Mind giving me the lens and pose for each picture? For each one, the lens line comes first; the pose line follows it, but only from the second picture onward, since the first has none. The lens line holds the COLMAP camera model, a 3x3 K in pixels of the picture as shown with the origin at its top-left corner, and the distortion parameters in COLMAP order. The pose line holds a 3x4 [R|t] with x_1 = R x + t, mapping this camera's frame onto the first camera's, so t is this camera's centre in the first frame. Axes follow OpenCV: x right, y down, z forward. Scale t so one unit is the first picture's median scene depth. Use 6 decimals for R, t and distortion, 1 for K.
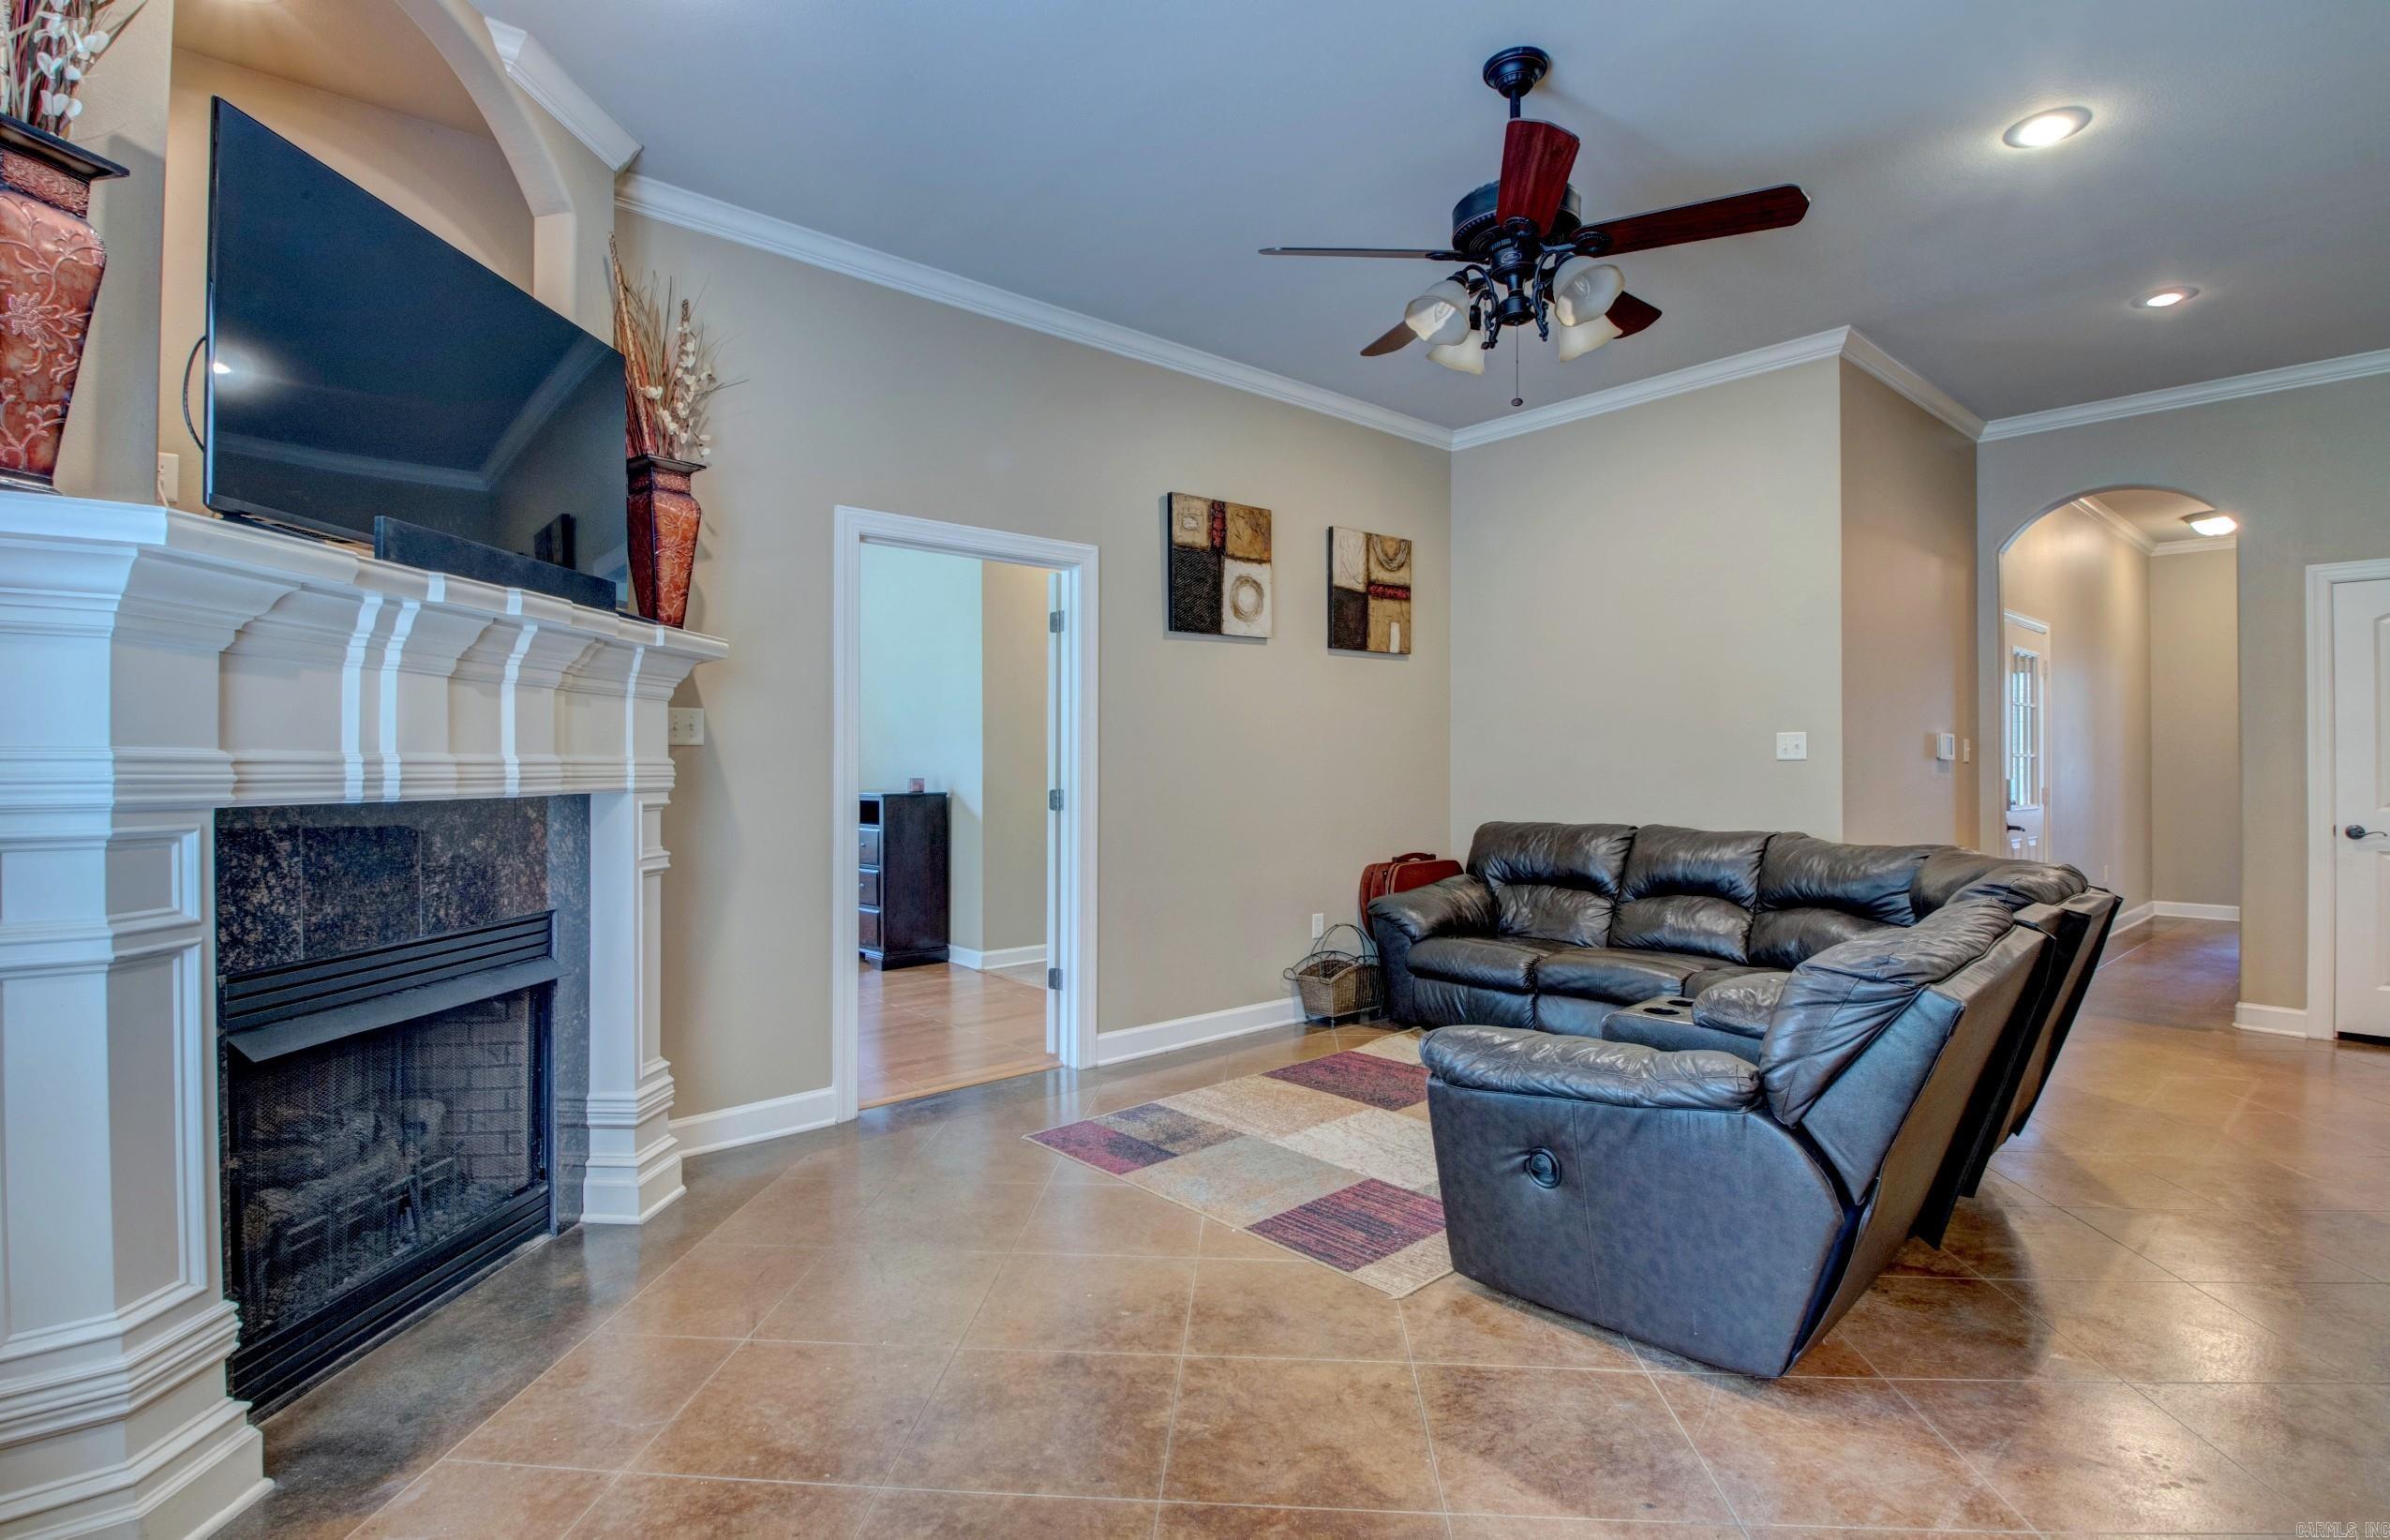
lens RADIAL K [[1169.9, 0, 1185.0], [0, 1169.9, 768.7], [0, 0, 1]] dist [0.003858, -0.020037]
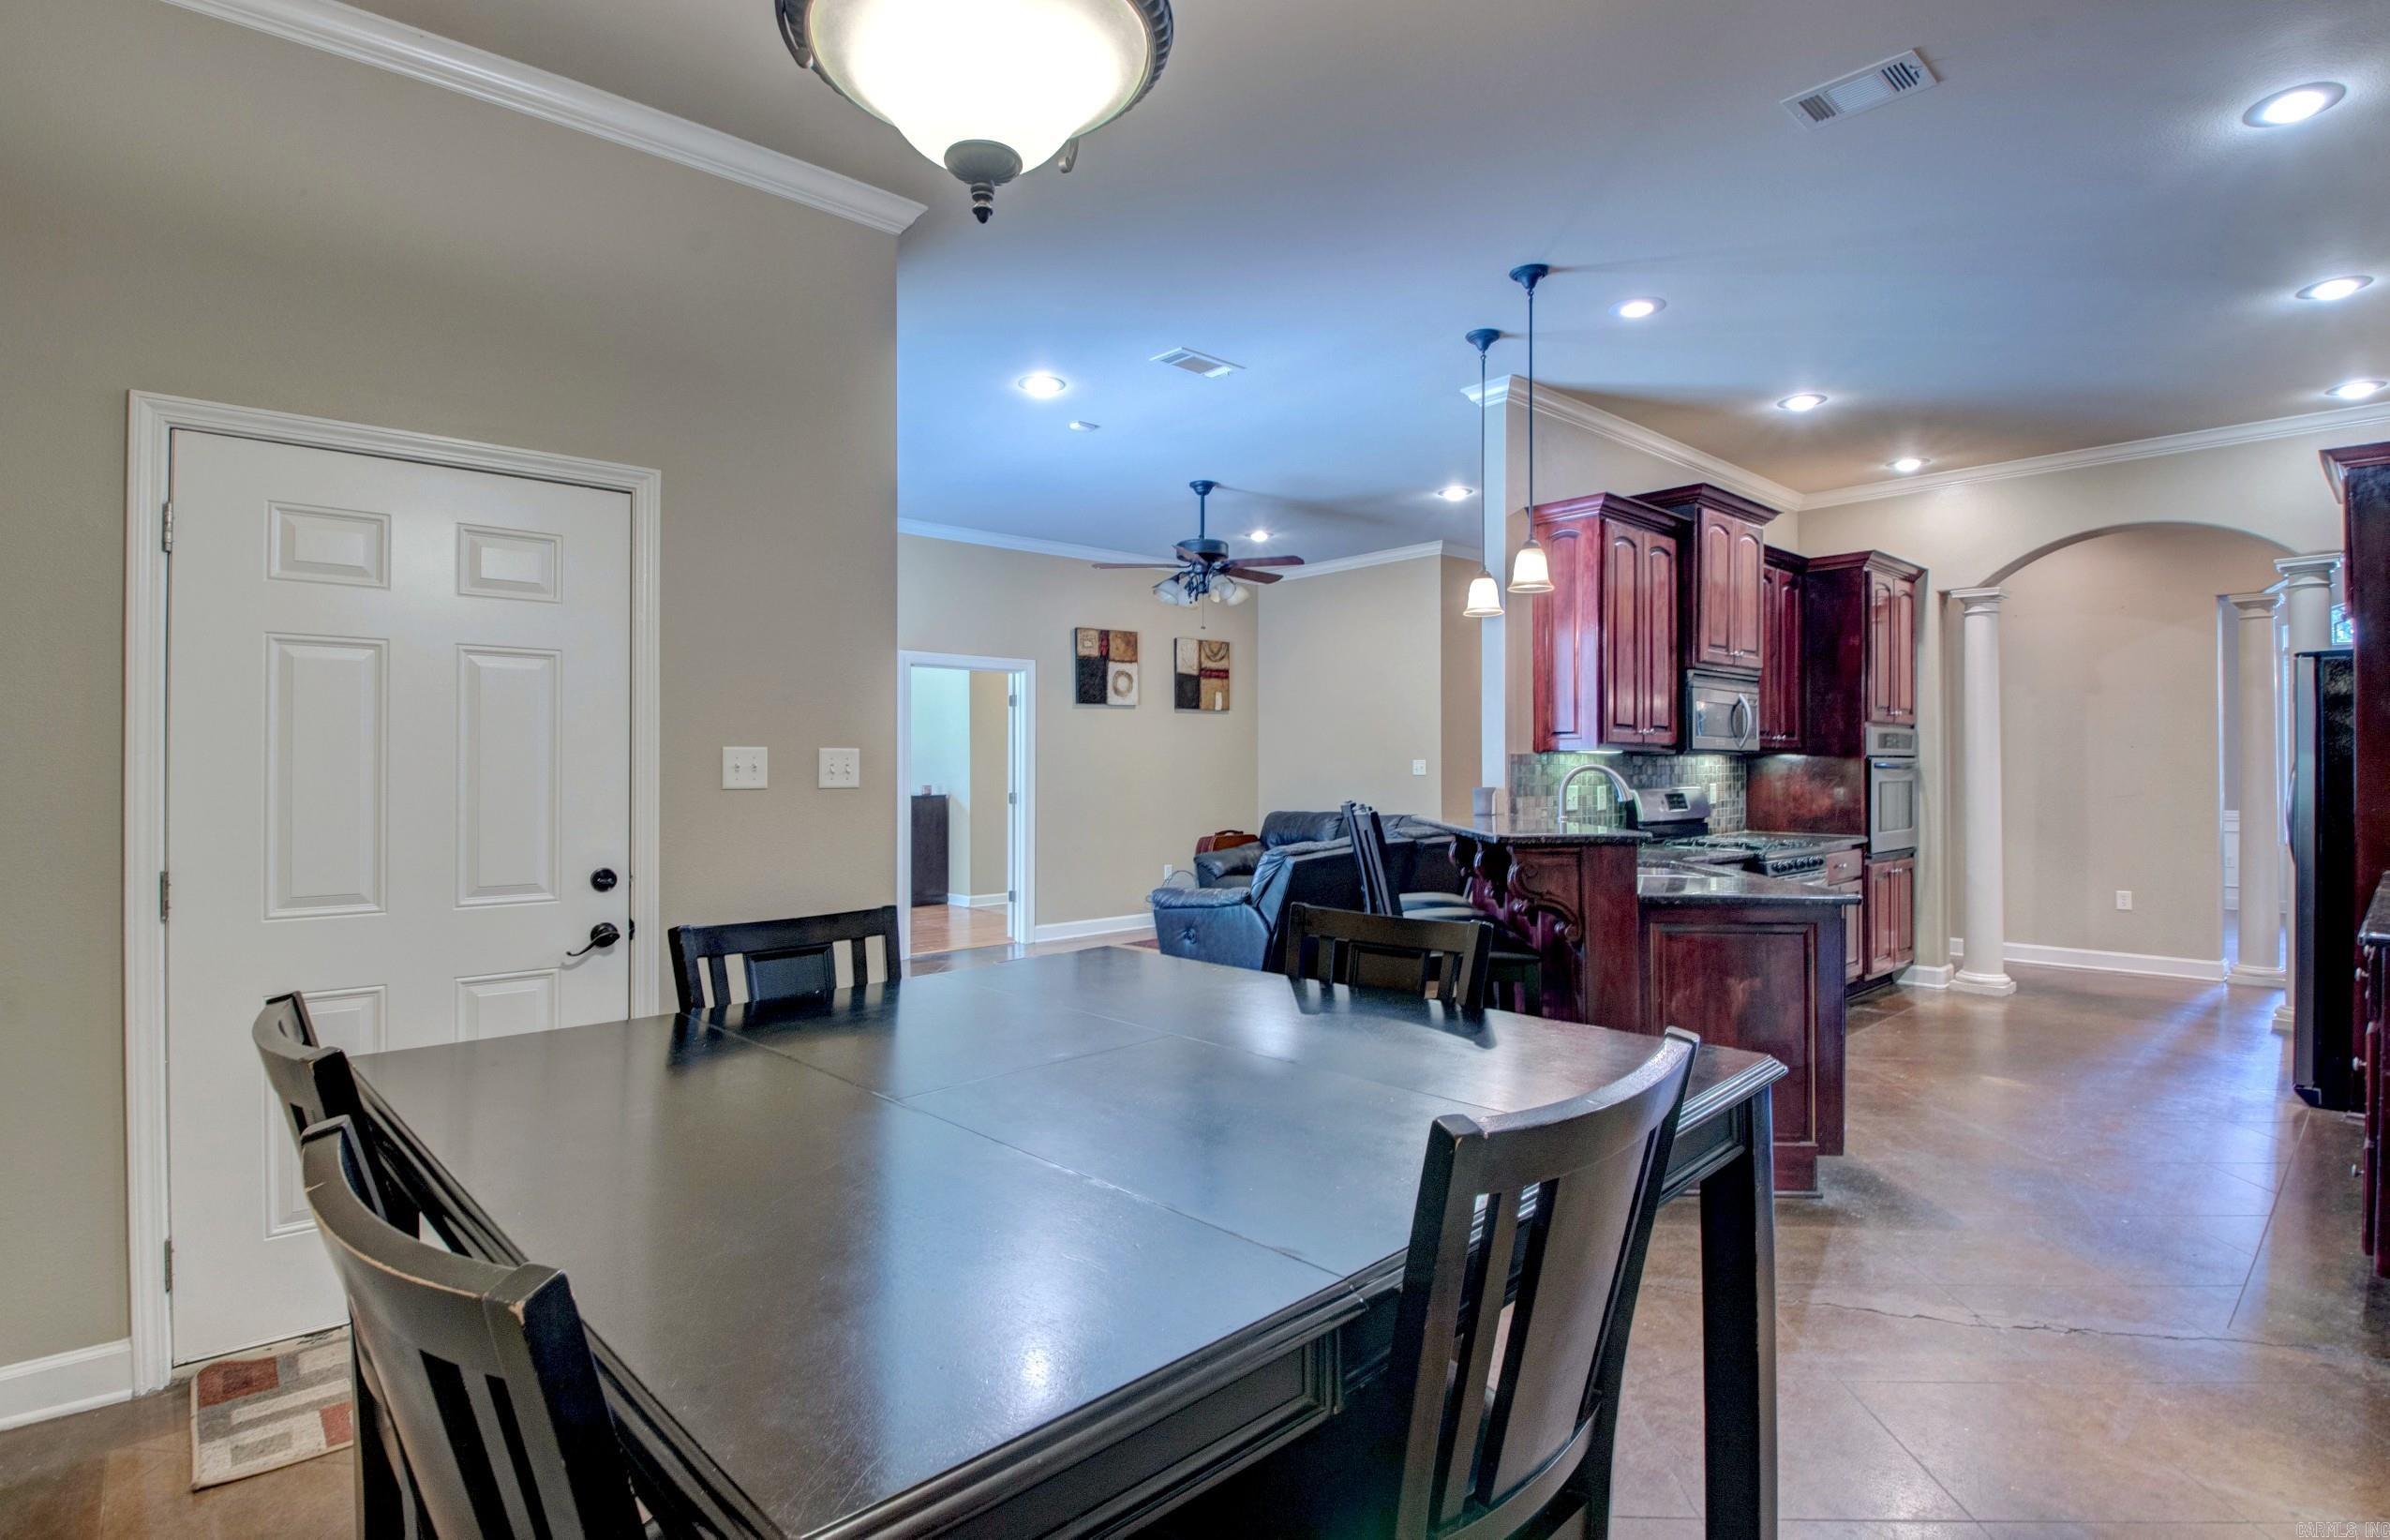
lens RADIAL K [[1169.9, 0, 1185.0], [0, 1169.9, 768.7], [0, 0, 1]] dist [0.003858, -0.020037]
pose [[0.999794, -0.001796, 0.020221, 0.111855], [0.001821, 0.999998, -0.001202, -0.015601], [-0.020219, 0.001238, 0.999795, -0.760113]]
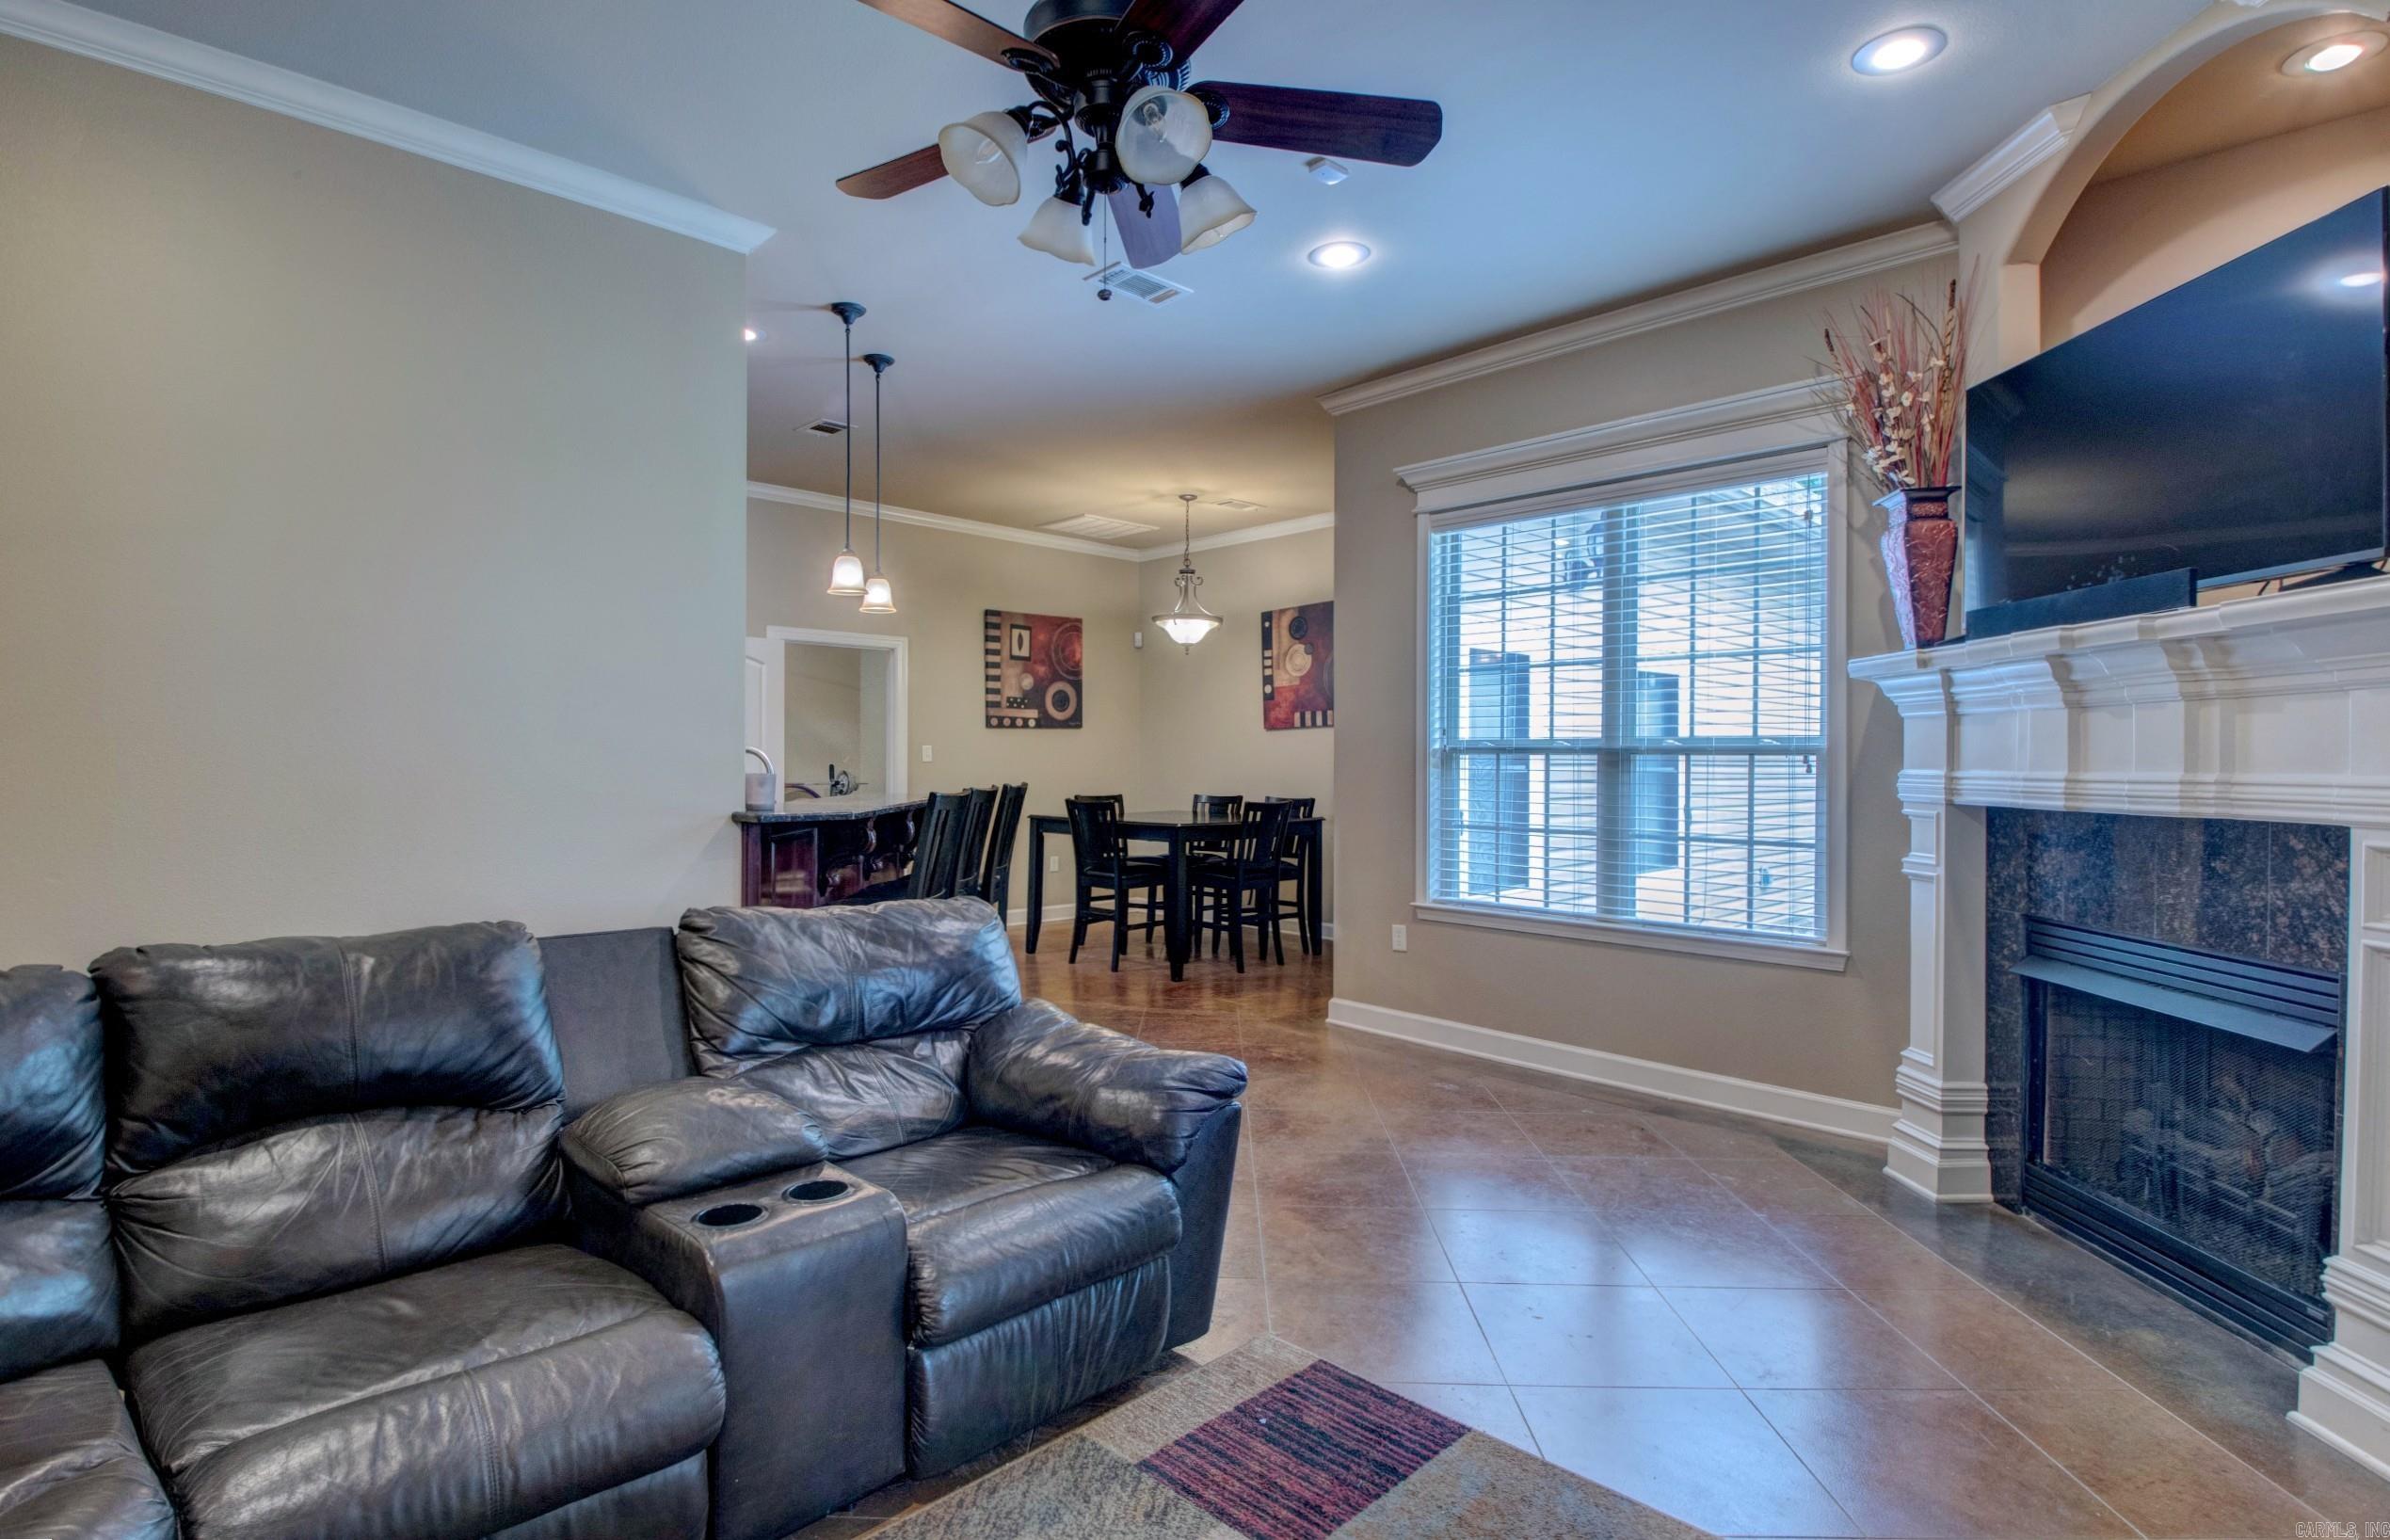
lens RADIAL K [[1169.9, 0, 1185.0], [0, 1169.9, 768.7], [0, 0, 1]] dist [0.003858, -0.020037]
pose [[-0.998332, -0.001636, -0.057710, 0.141209], [-0.002030, 0.999975, 0.006782, -0.009765], [0.057698, 0.006888, -0.998310, 0.894947]]
